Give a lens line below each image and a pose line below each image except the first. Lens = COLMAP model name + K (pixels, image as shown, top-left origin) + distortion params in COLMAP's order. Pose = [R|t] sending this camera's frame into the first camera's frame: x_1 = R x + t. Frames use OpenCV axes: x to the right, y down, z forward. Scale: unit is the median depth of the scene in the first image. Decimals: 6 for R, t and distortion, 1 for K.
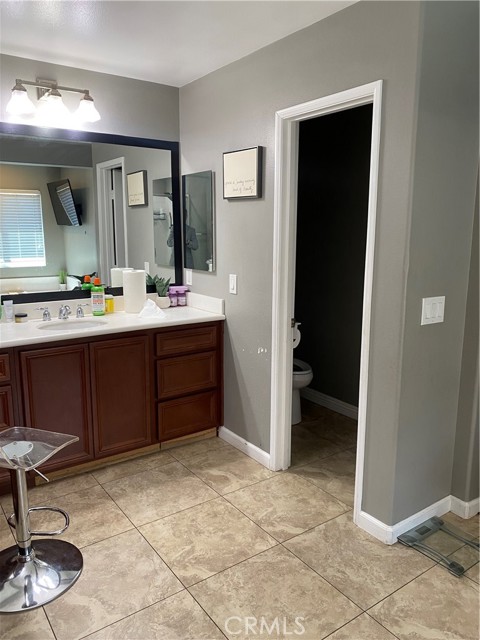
lens RADIAL K [[490.1, 0, 240.0], [0, 490.1, 320.0], [0, 0, 1]] dist [-0.002072, -0.004309]
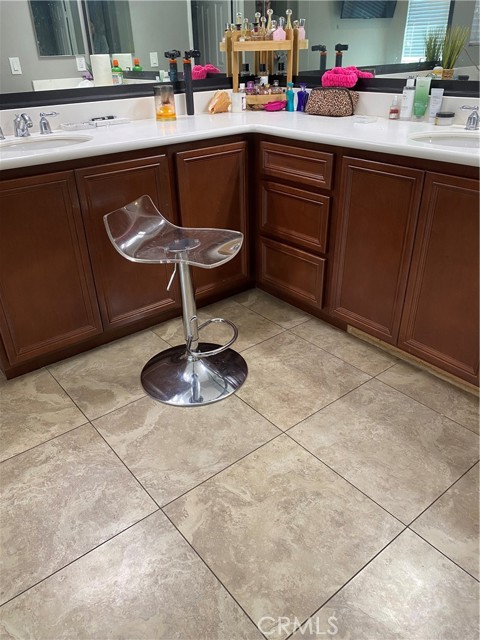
lens RADIAL K [[490.1, 0, 240.0], [0, 490.1, 320.0], [0, 0, 1]] dist [-0.002072, -0.004309]
pose [[0.058980, 0.485843, -0.872054, 0.332379], [-0.165526, 0.866241, 0.471410, -0.044997], [0.984440, 0.116544, 0.131511, 0.837223]]
